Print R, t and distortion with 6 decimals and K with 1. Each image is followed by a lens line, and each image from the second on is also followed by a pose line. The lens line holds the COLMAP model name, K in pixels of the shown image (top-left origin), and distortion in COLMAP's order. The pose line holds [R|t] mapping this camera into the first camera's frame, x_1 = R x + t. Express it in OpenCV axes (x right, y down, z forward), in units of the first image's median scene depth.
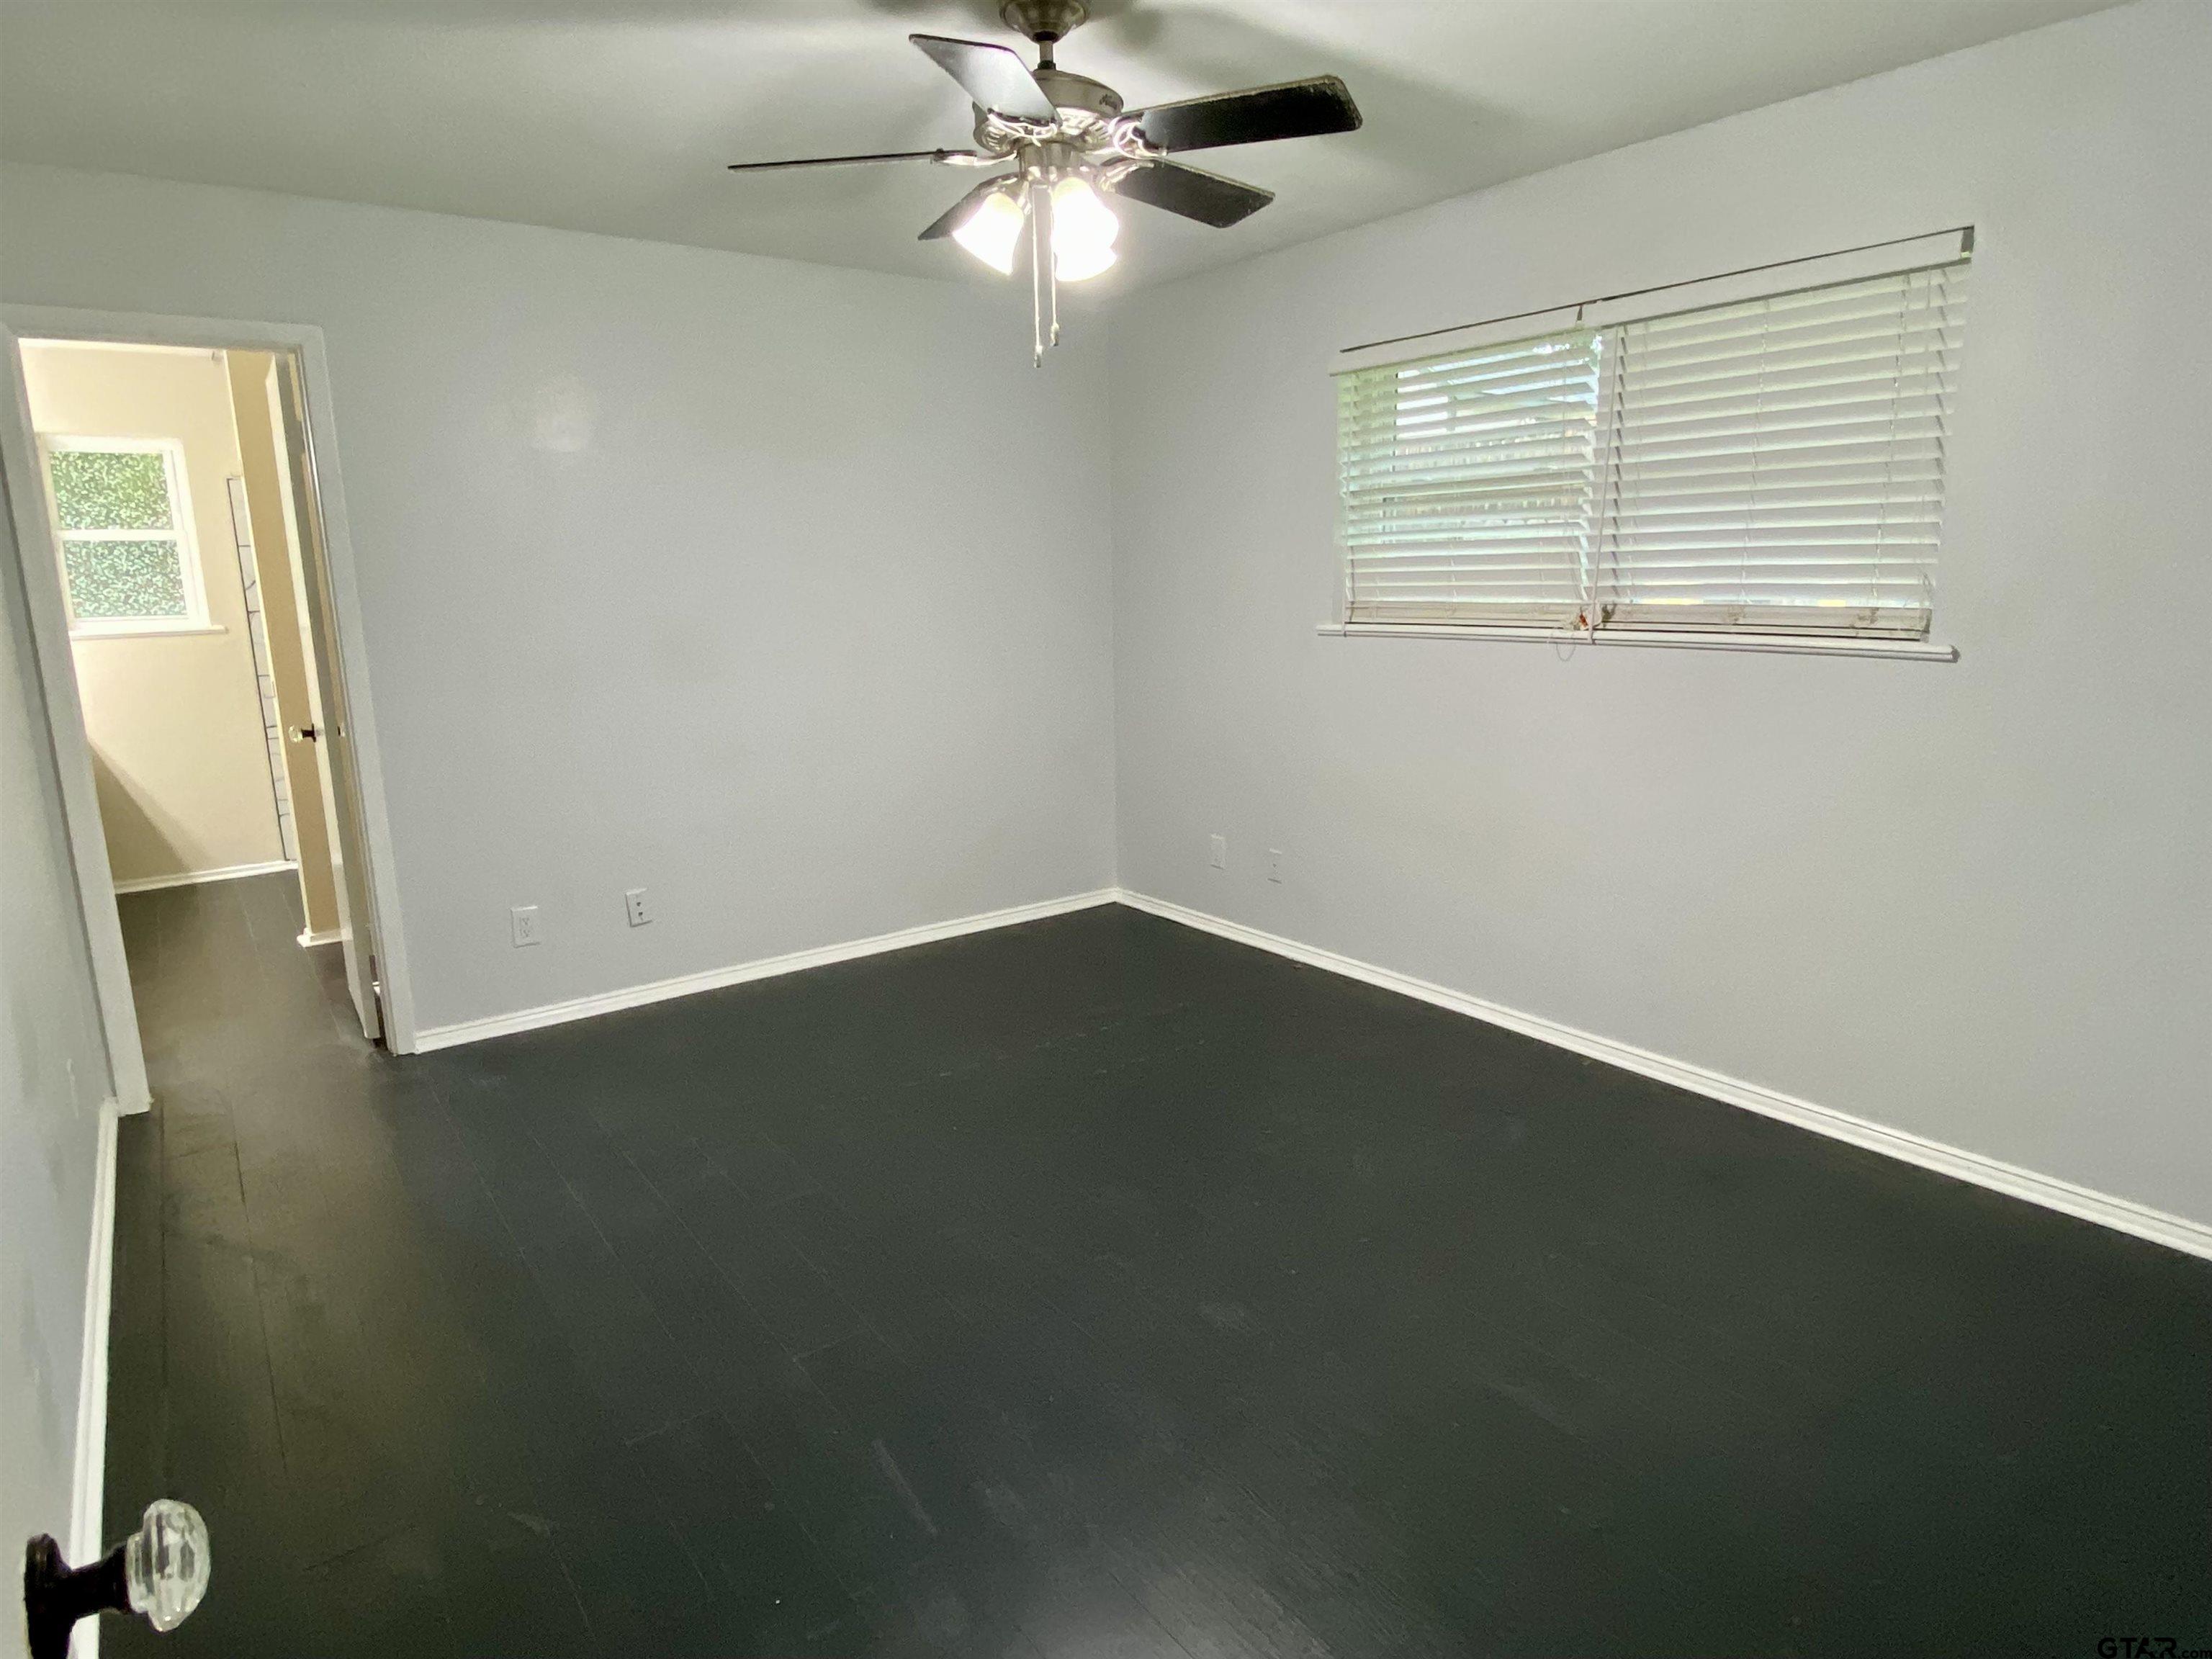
lens RADIAL K [[1291.3, 0, 1106.0], [0, 1291.3, 829.5], [0, 0, 1]] dist [-0.001605, -0.001528]
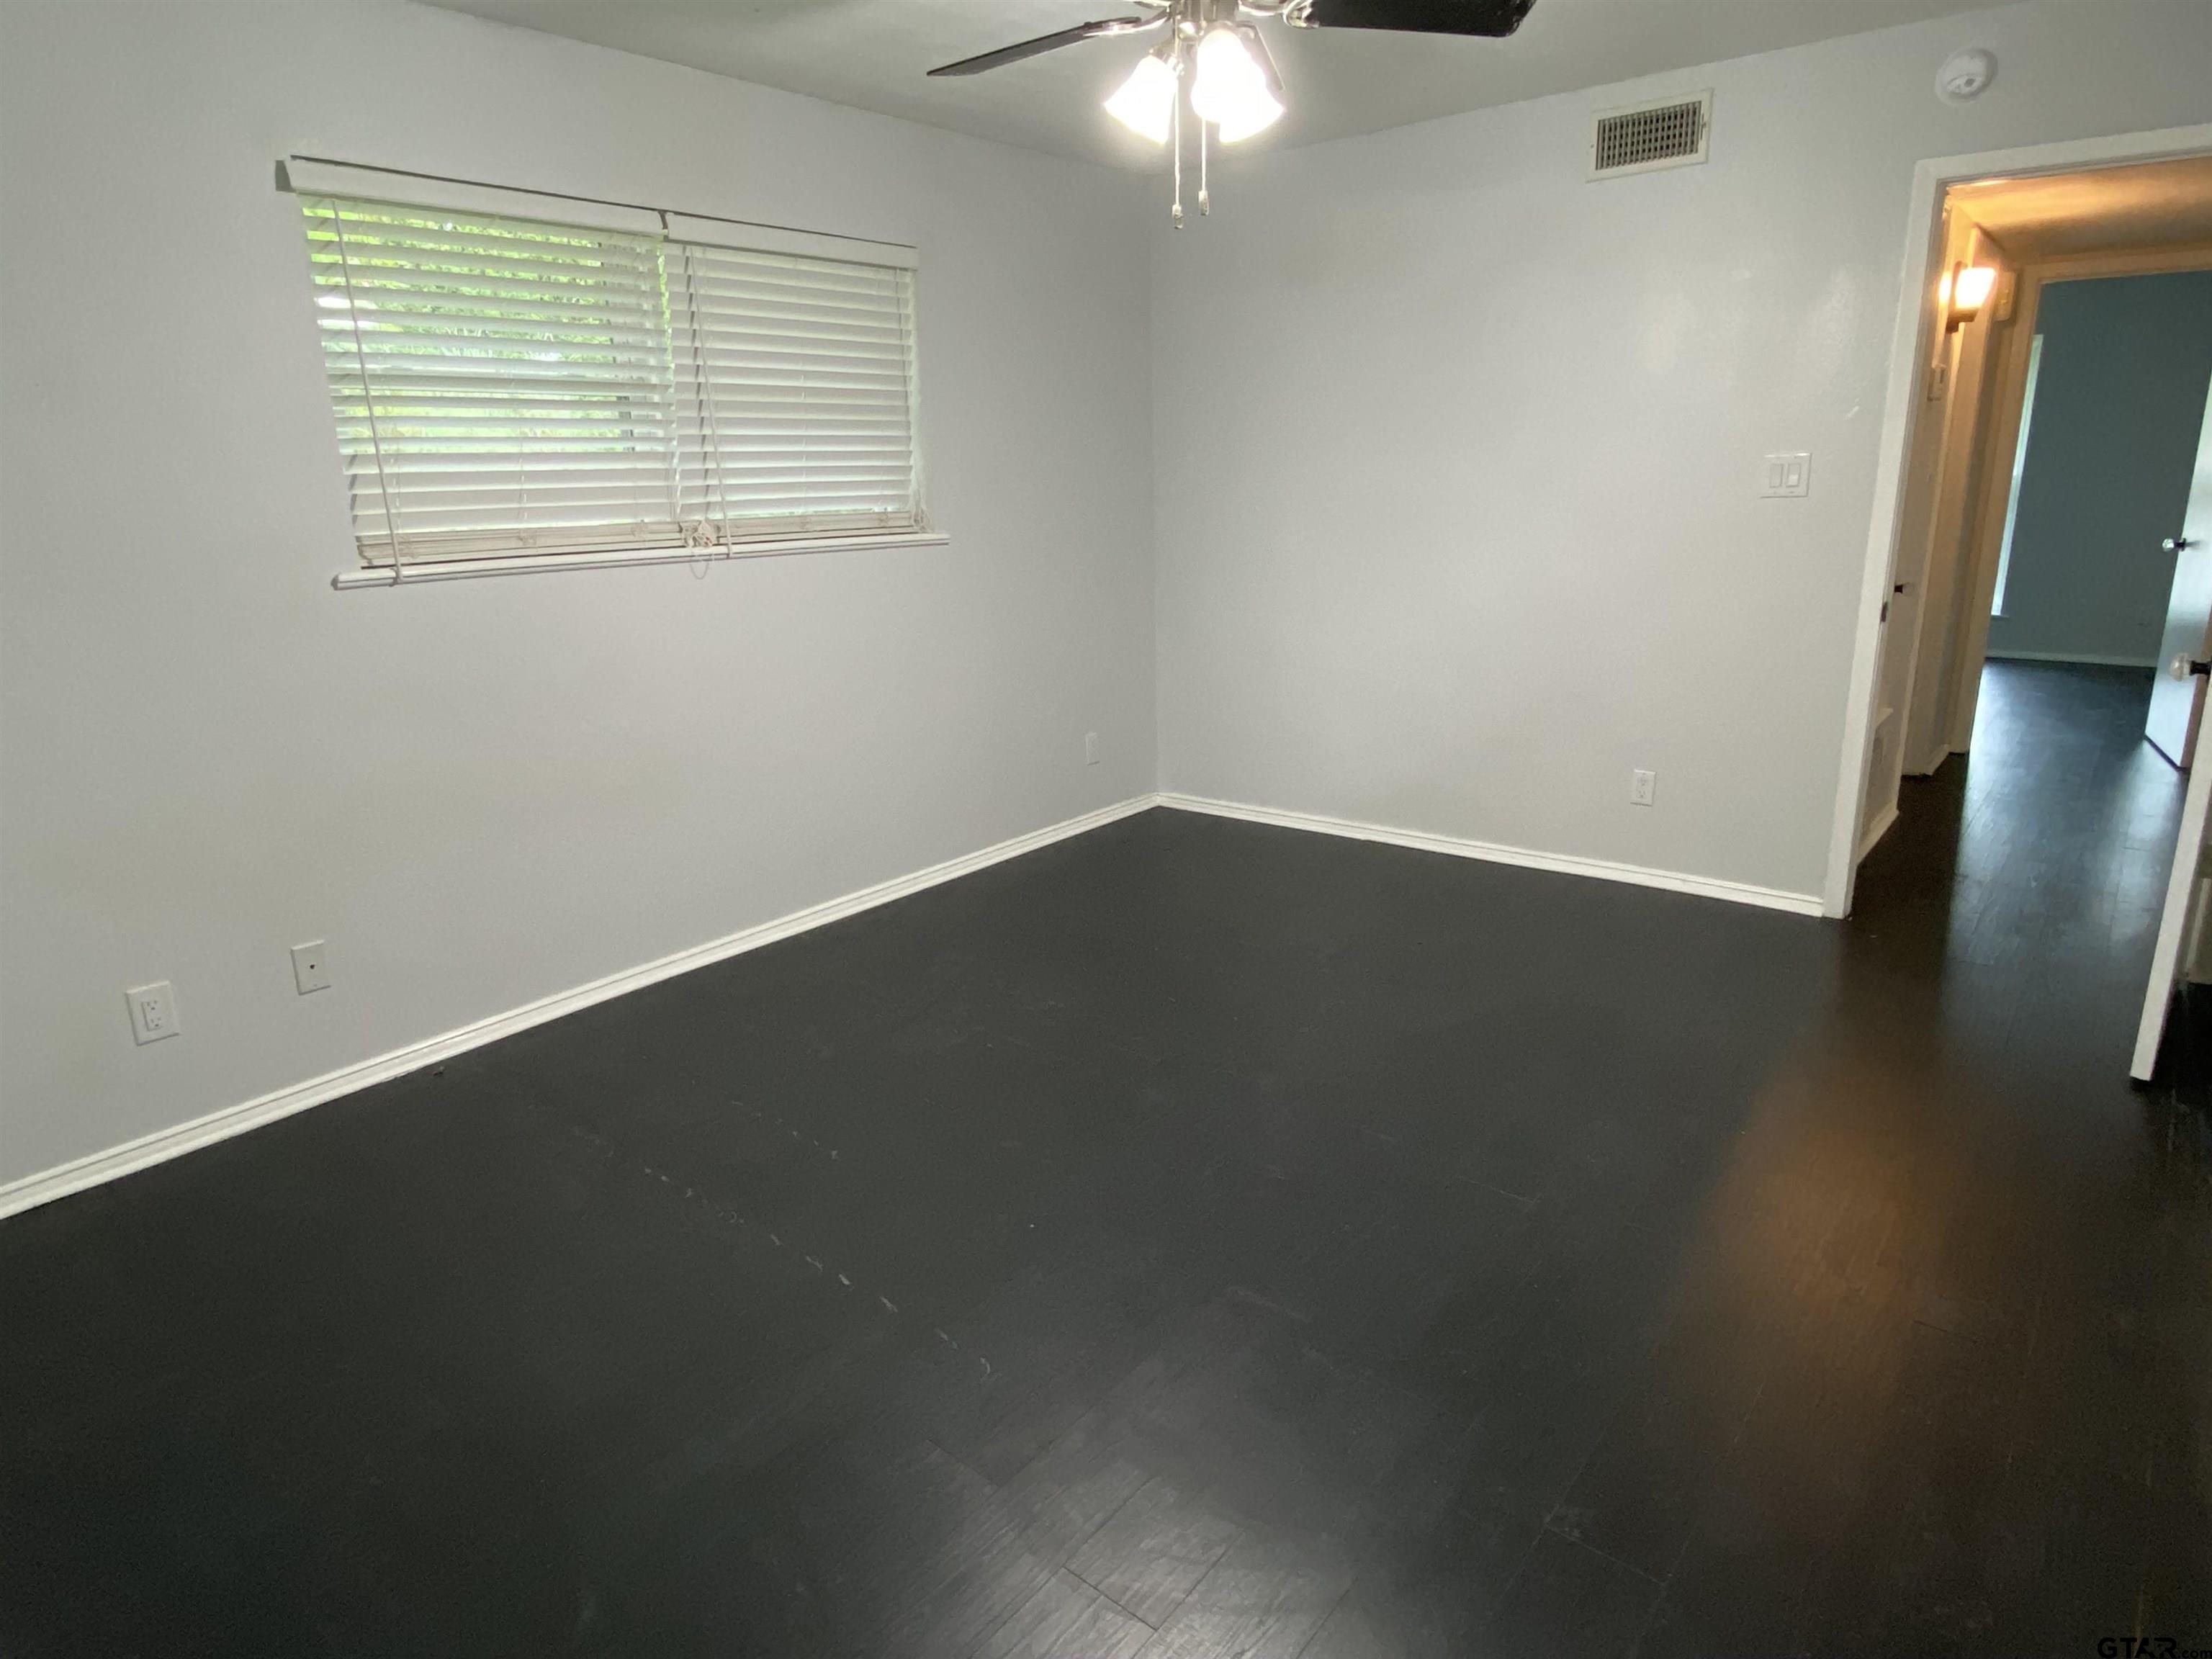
lens RADIAL K [[1274.0, 0, 1102.9], [0, 1274.0, 810.2], [0, 0, 1]] dist [-0.000550, -0.000779]
pose [[-0.222822, -0.223083, 0.948991, -0.702017], [0.222040, 0.936265, 0.272225, -0.165854], [-0.949236, 0.271372, -0.159087, 0.932401]]
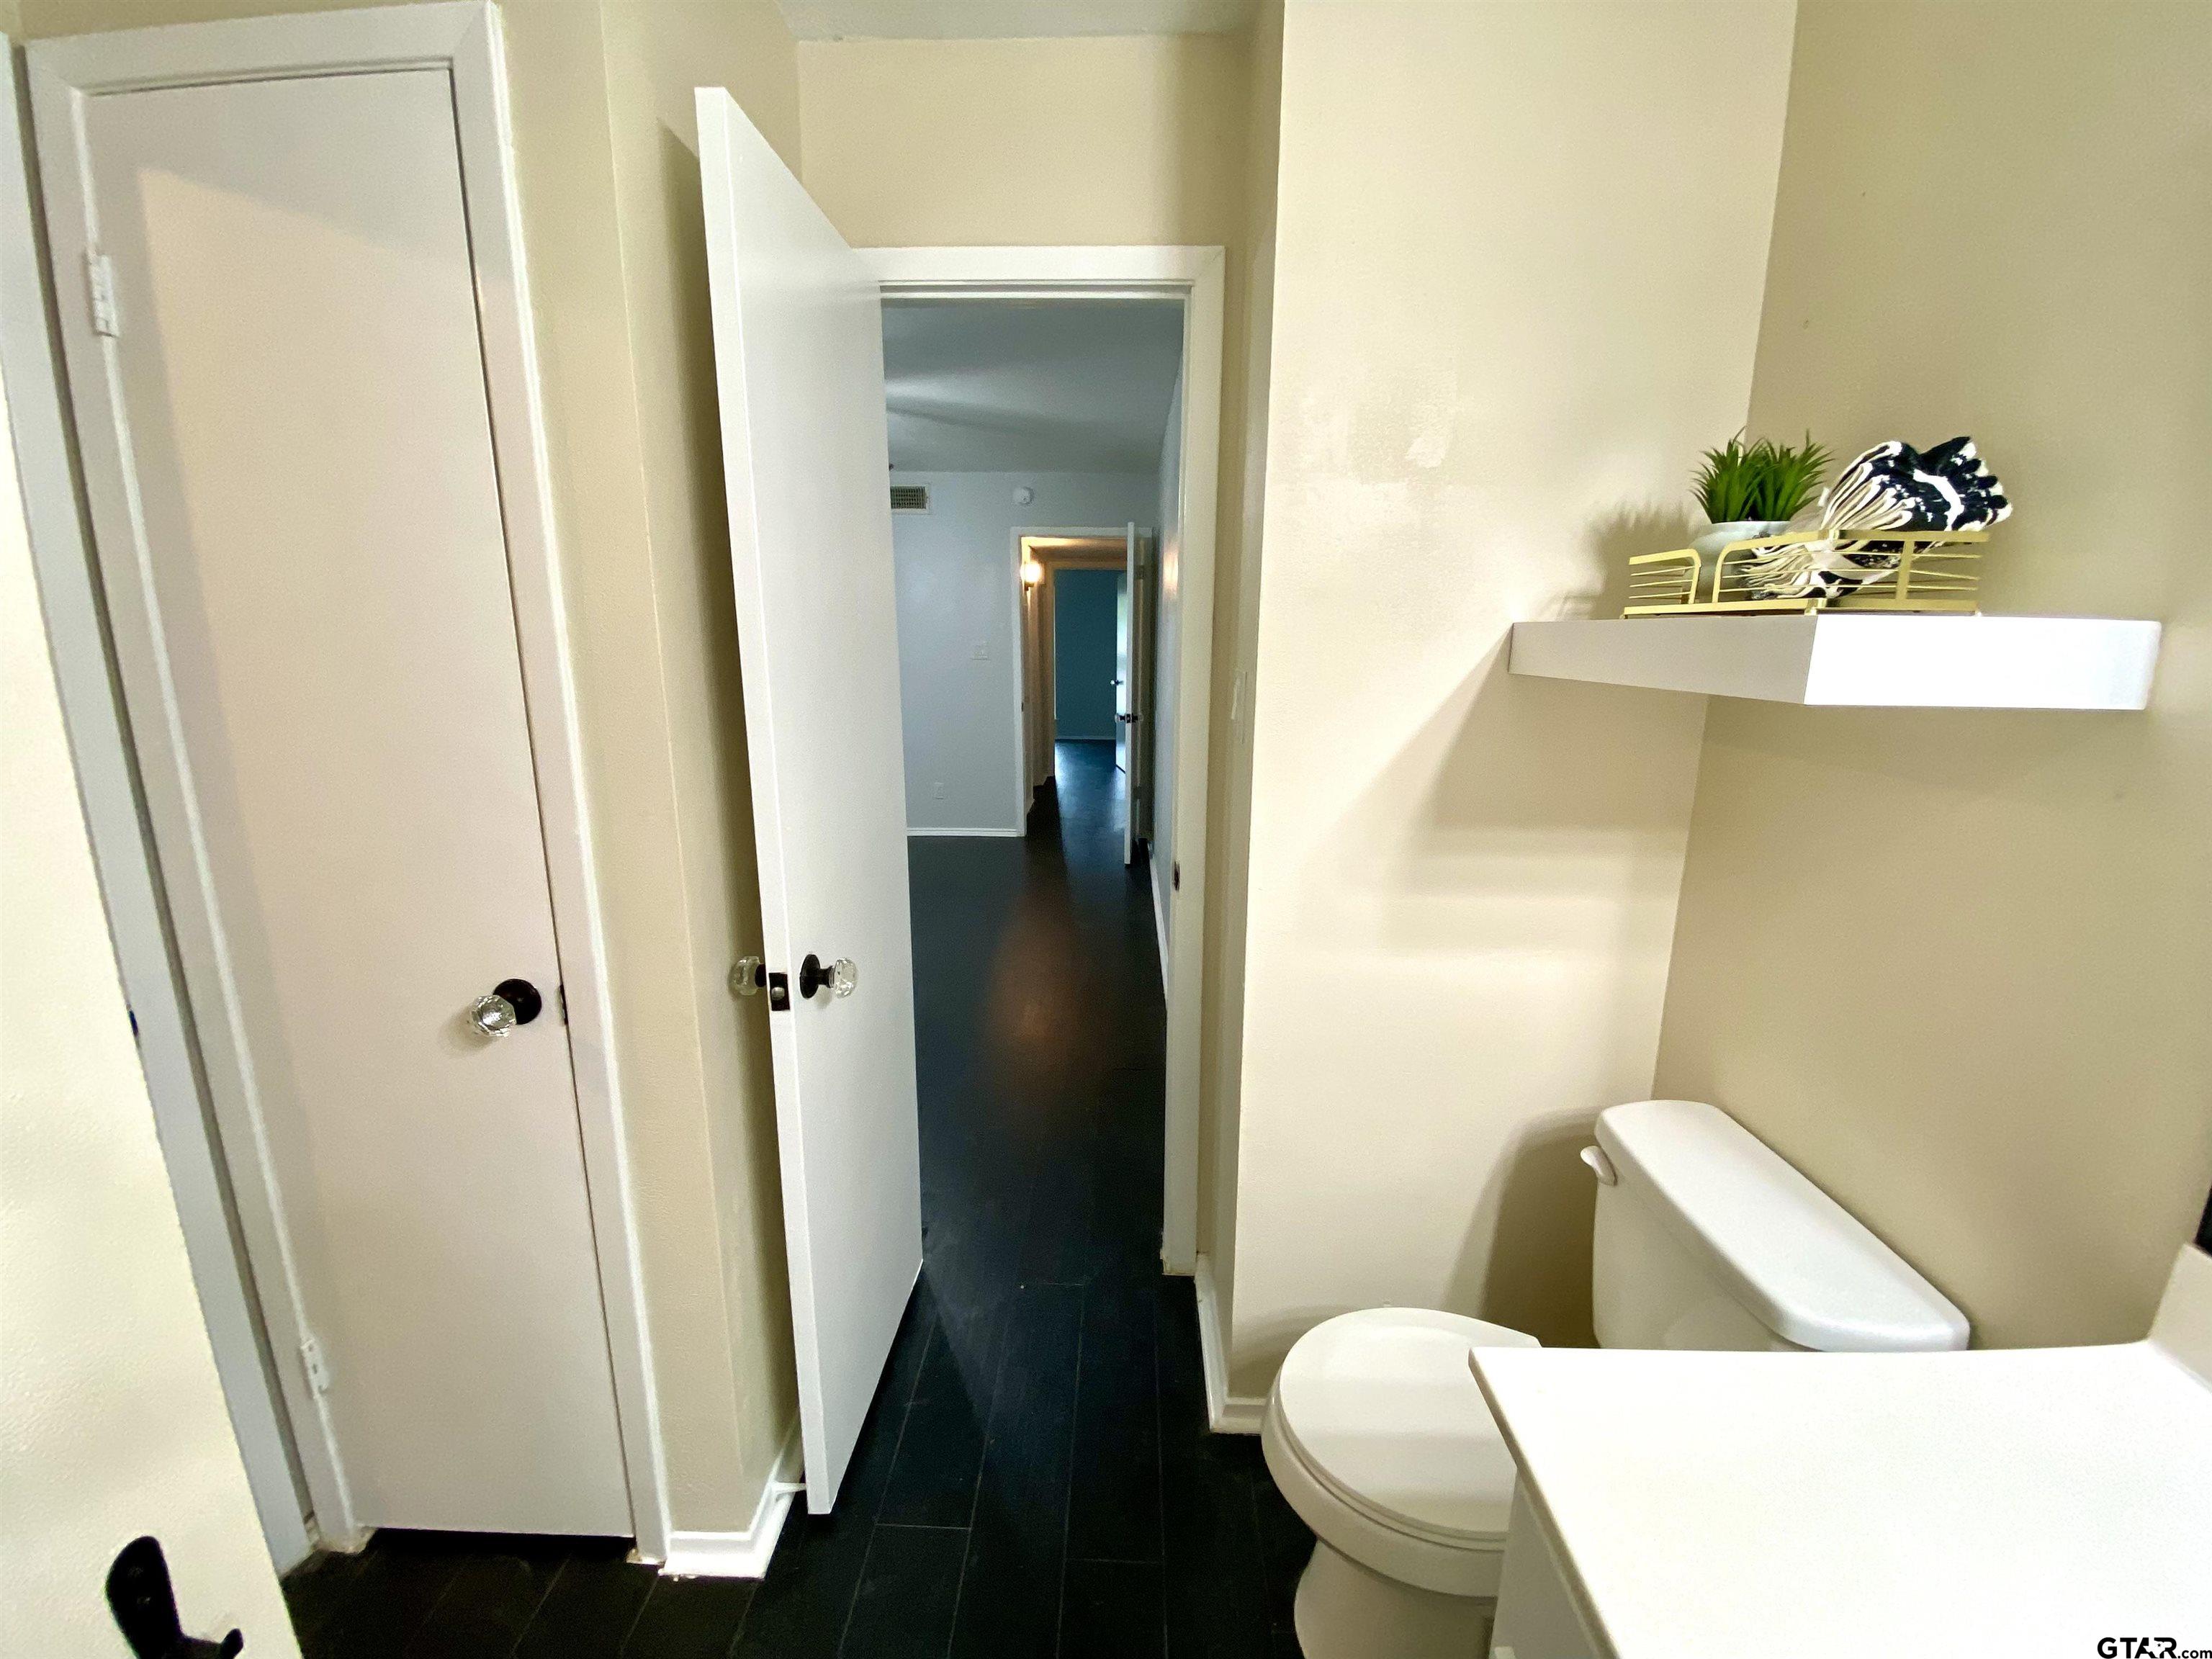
lens RADIAL K [[910.3, 0, 1106.0], [0, 910.3, 829.5], [0, 0, 1]] dist [0.001449, -0.000423]
pose [[-0.781324, -0.109316, 0.614478, -0.995409], [0.135663, 0.931255, 0.338170, -0.232373], [-0.609203, 0.347583, -0.712782, 1.281356]]
